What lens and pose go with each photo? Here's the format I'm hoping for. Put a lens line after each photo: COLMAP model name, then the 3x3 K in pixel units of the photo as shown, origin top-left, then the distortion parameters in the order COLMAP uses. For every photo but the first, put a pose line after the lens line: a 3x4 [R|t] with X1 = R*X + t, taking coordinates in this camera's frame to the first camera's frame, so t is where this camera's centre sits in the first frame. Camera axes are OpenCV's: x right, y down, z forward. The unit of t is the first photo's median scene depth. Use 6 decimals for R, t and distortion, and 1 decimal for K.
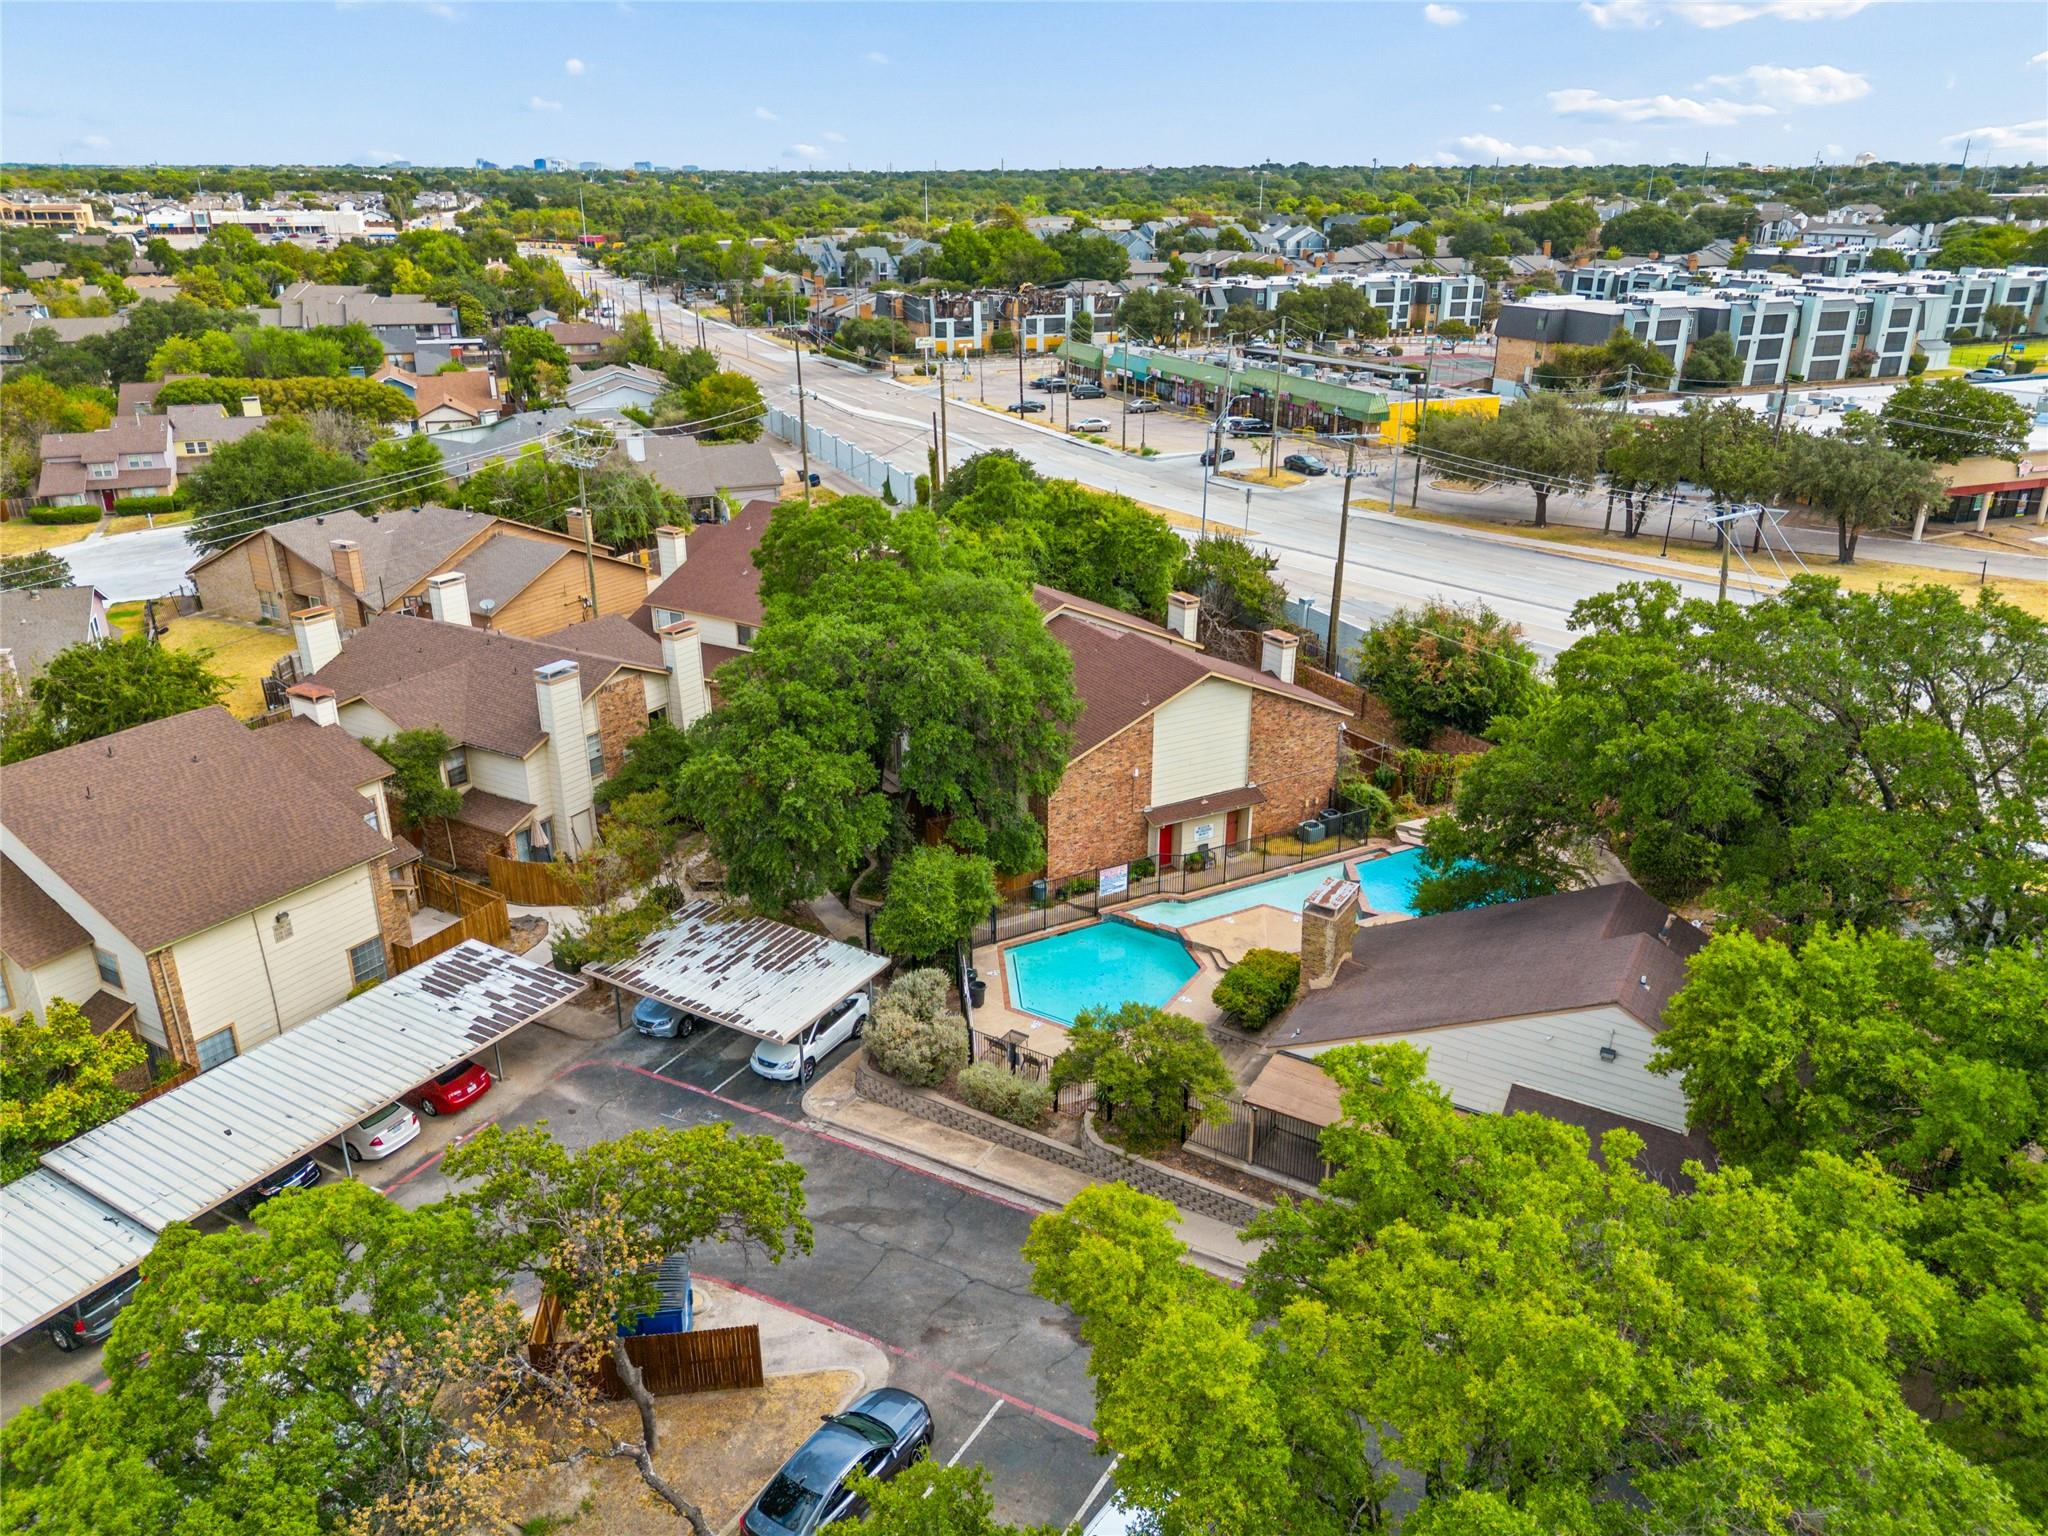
lens RADIAL K [[1472.4, 0, 1024.0], [0, 1472.4, 768.0], [0, 0, 1]] dist [0.071325, -0.000768]
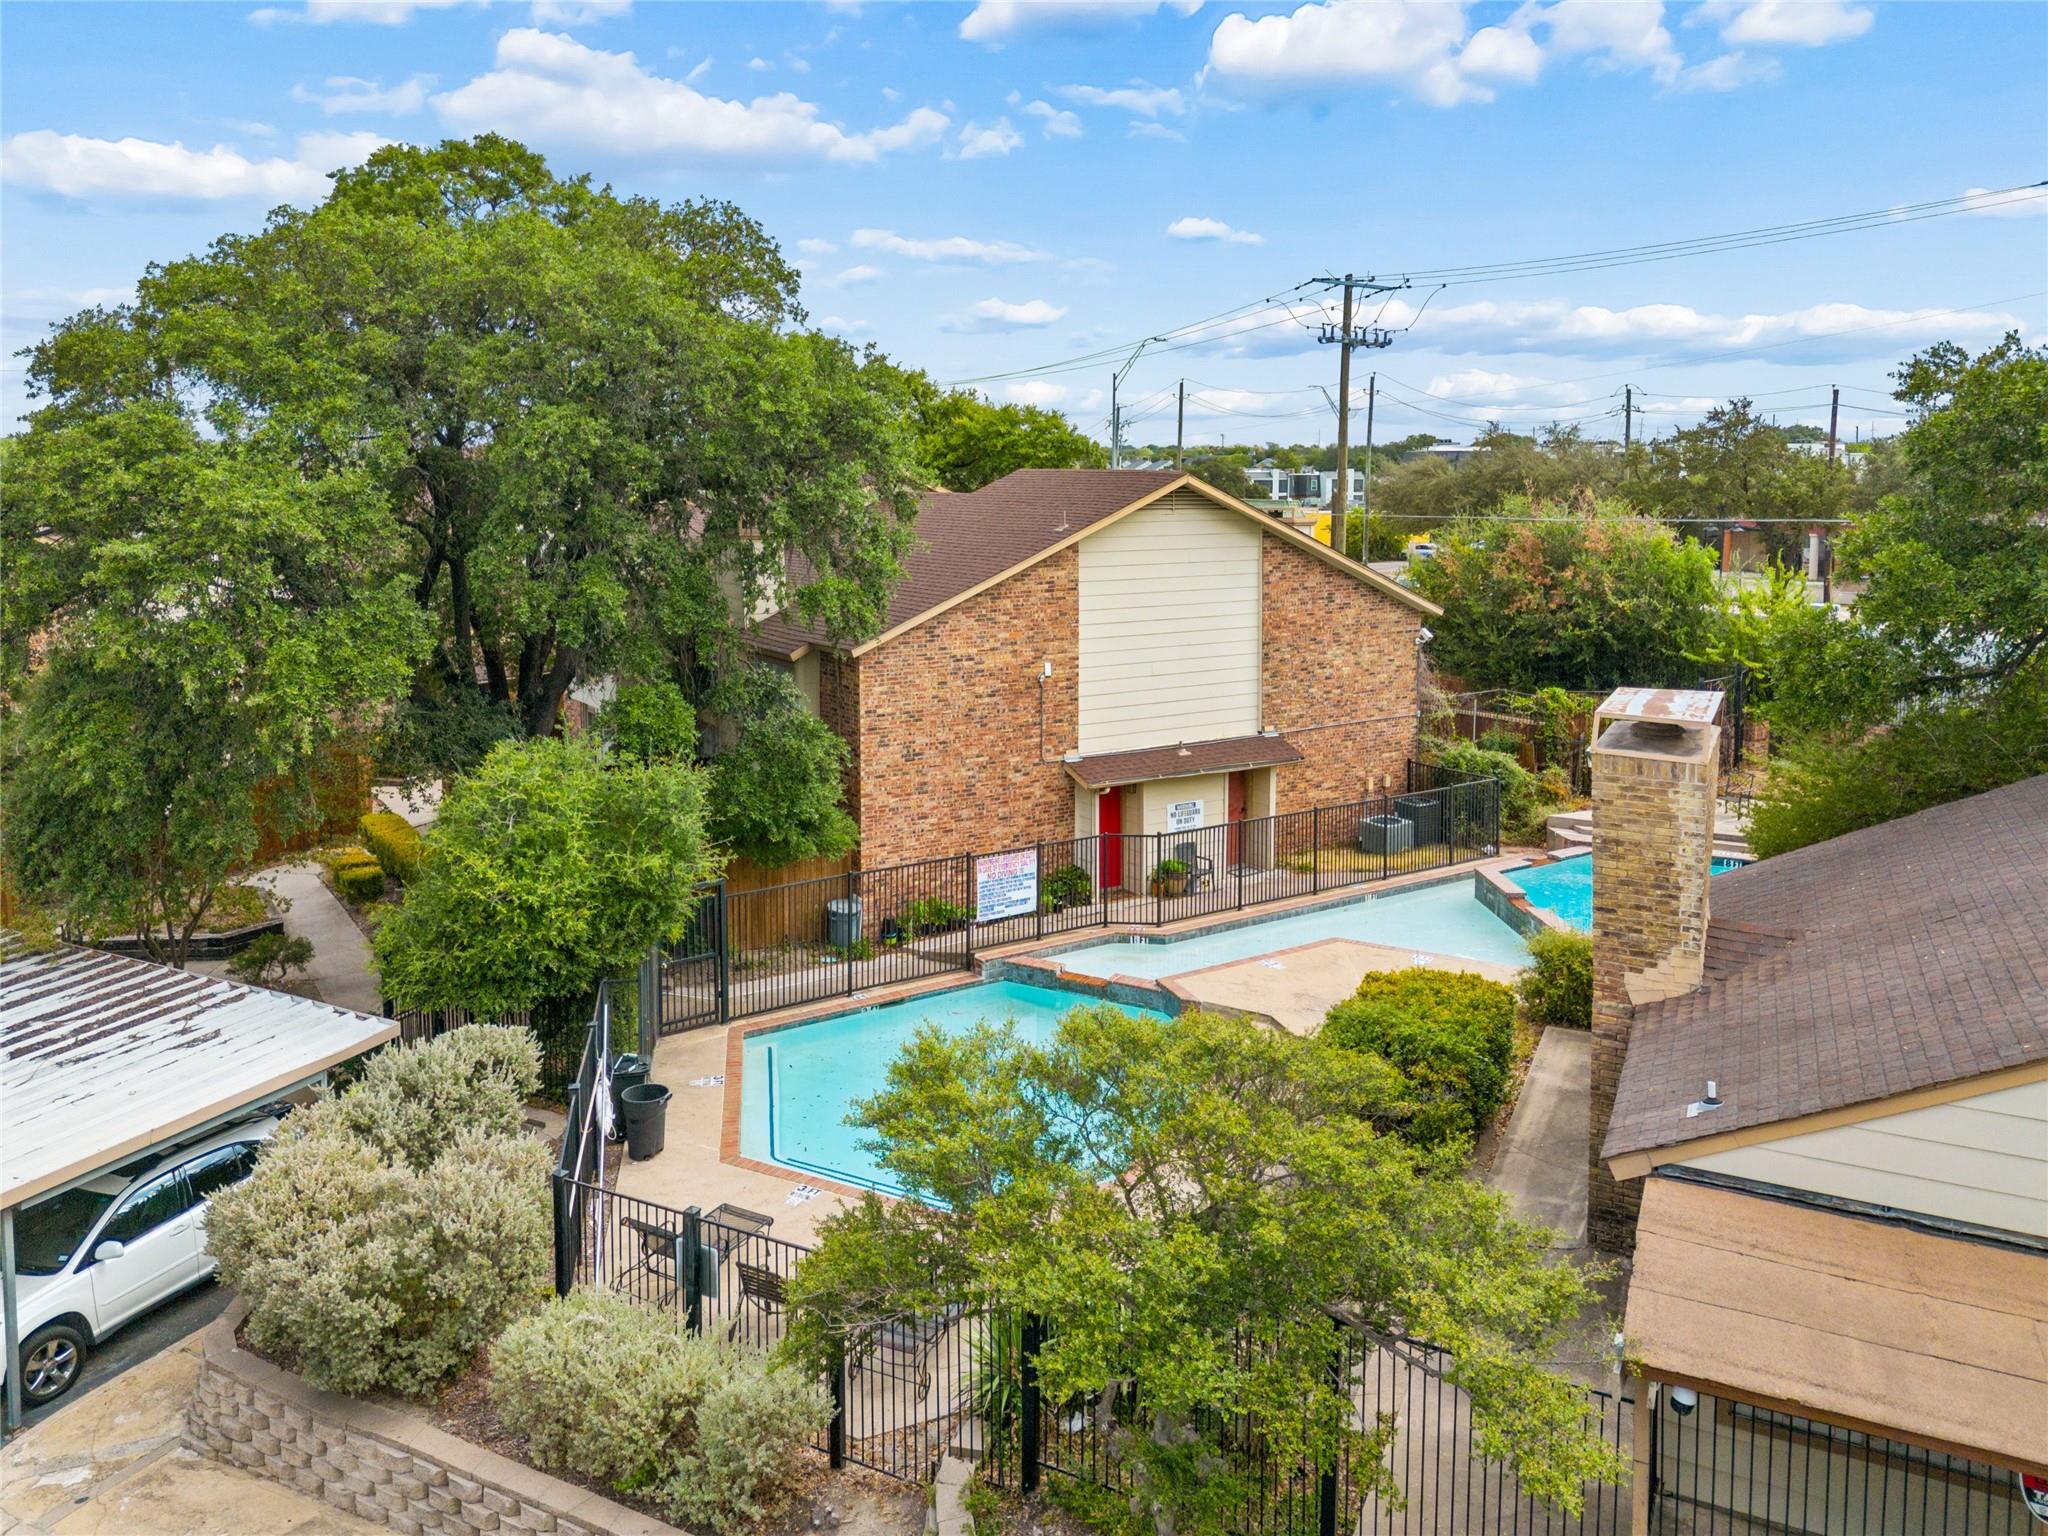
lens RADIAL K [[1522.1, 0, 1012.6], [0, 1522.1, 618.1], [0, 0, 1]] dist [0.104739, -0.125828]
pose [[0.996554, -0.006900, 0.082663, 0.024013], [0.029816, 0.959730, -0.279338, 0.125036], [-0.077407, 0.280840, 0.956628, 0.520021]]
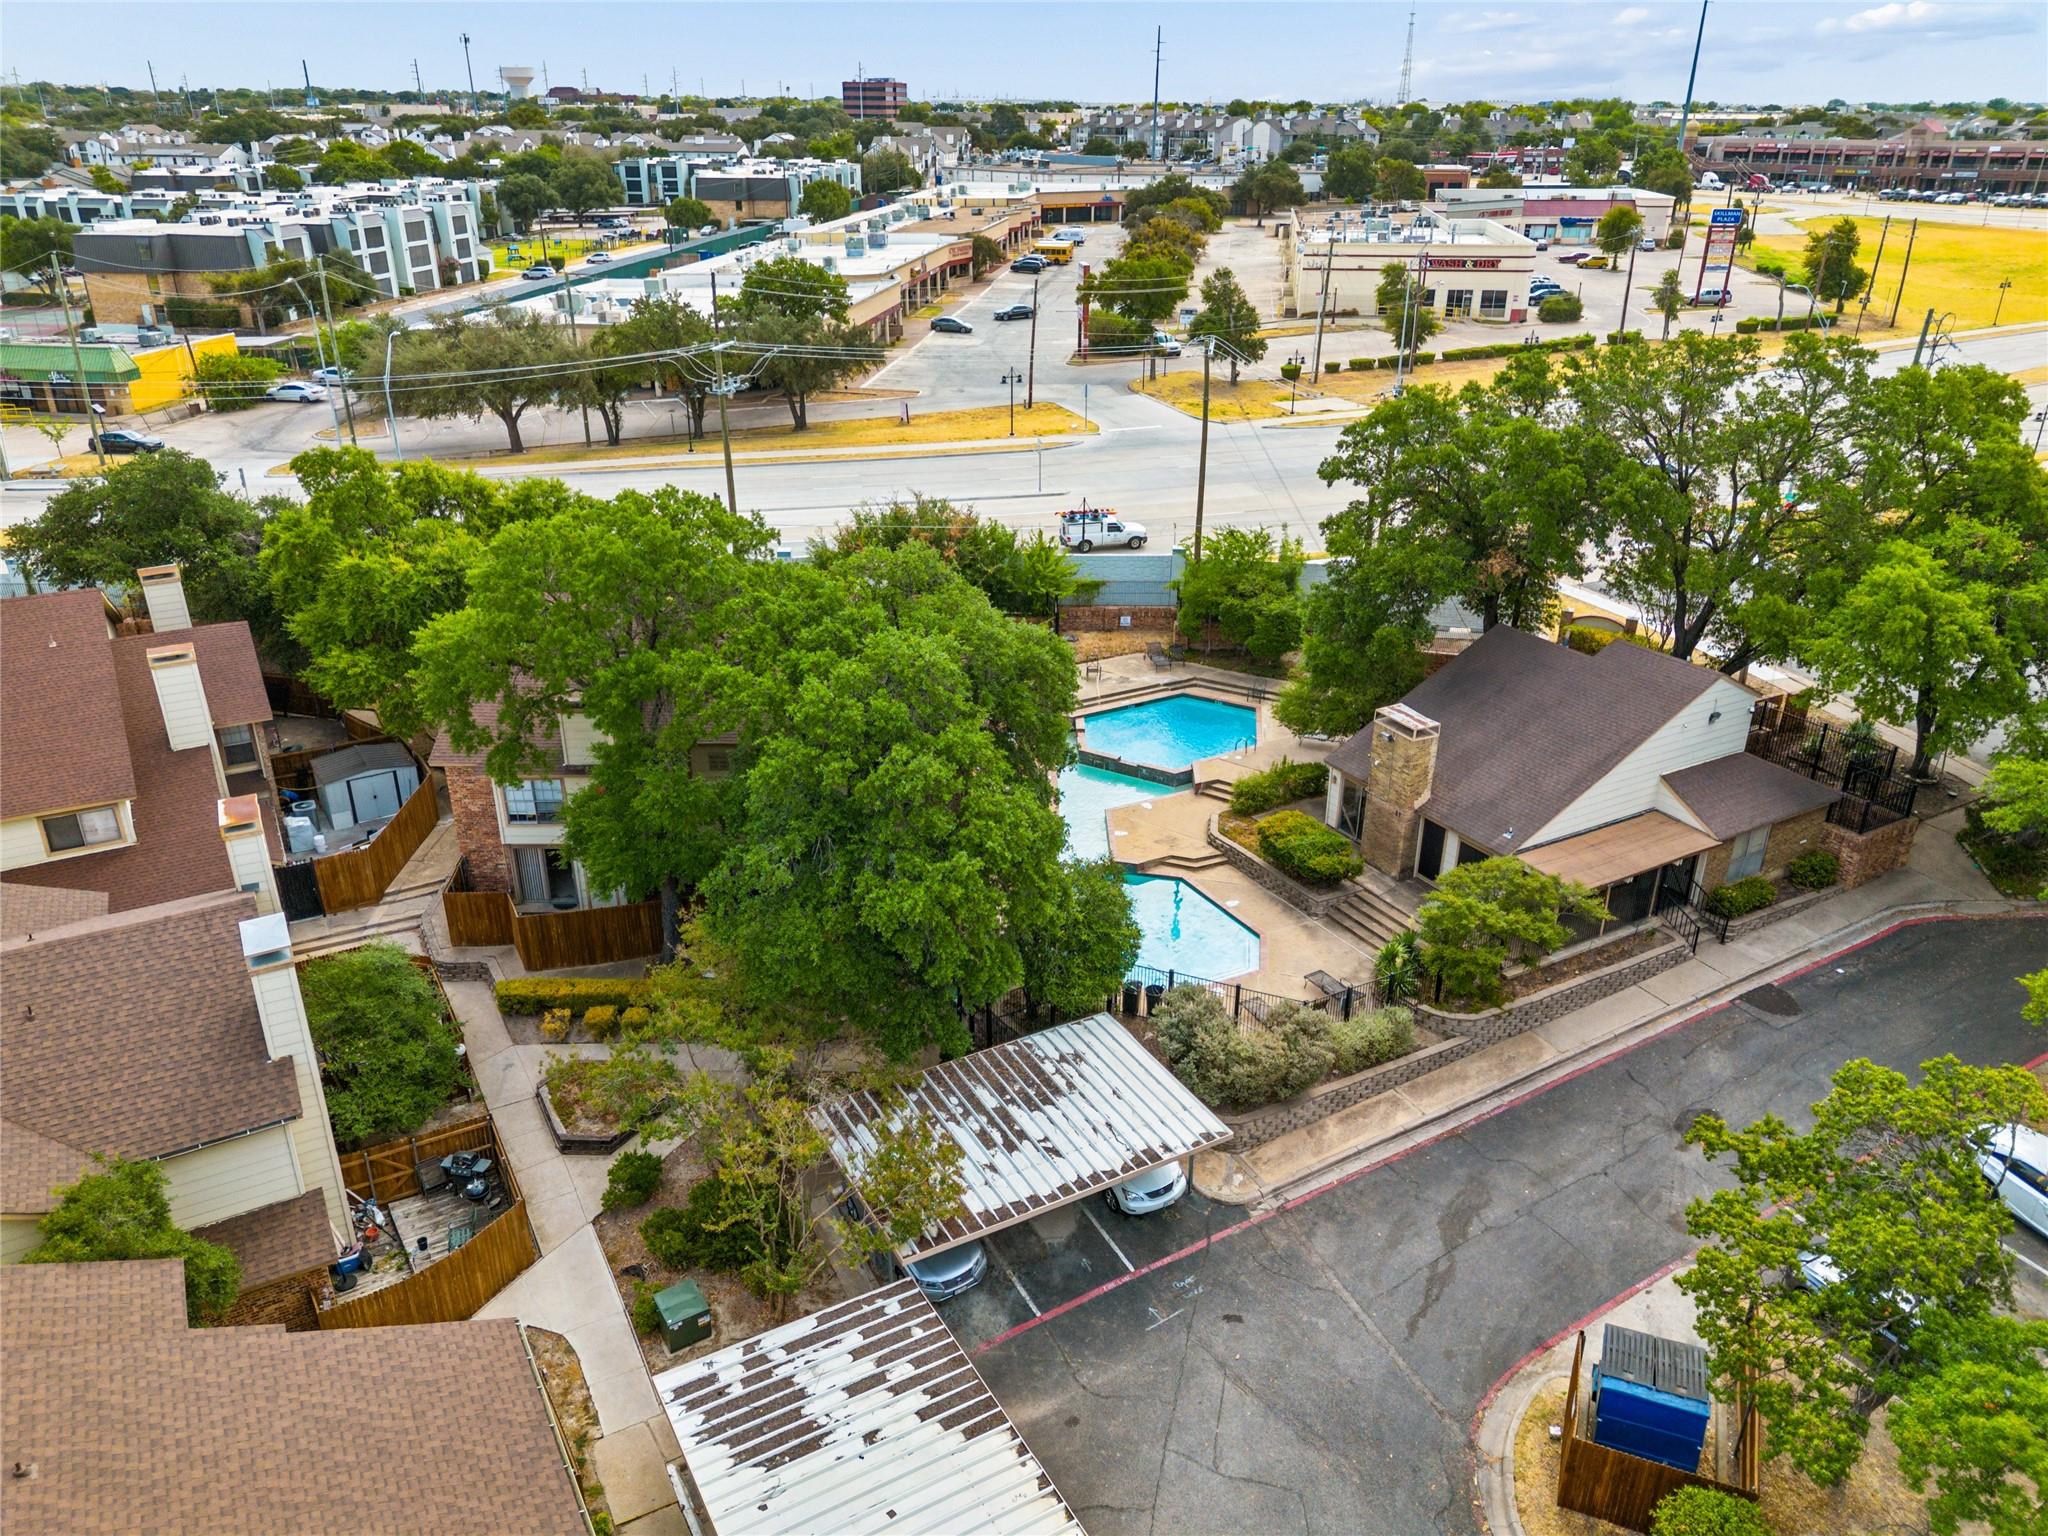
lens RADIAL K [[1522.1, 0, 1012.6], [0, 1522.1, 618.1], [0, 0, 1]] dist [0.104739, -0.125828]
pose [[0.495999, -0.292065, 0.817730, -0.654888], [0.331105, 0.934198, 0.132829, -0.180891], [-0.802717, 0.204872, 0.560065, 0.448446]]
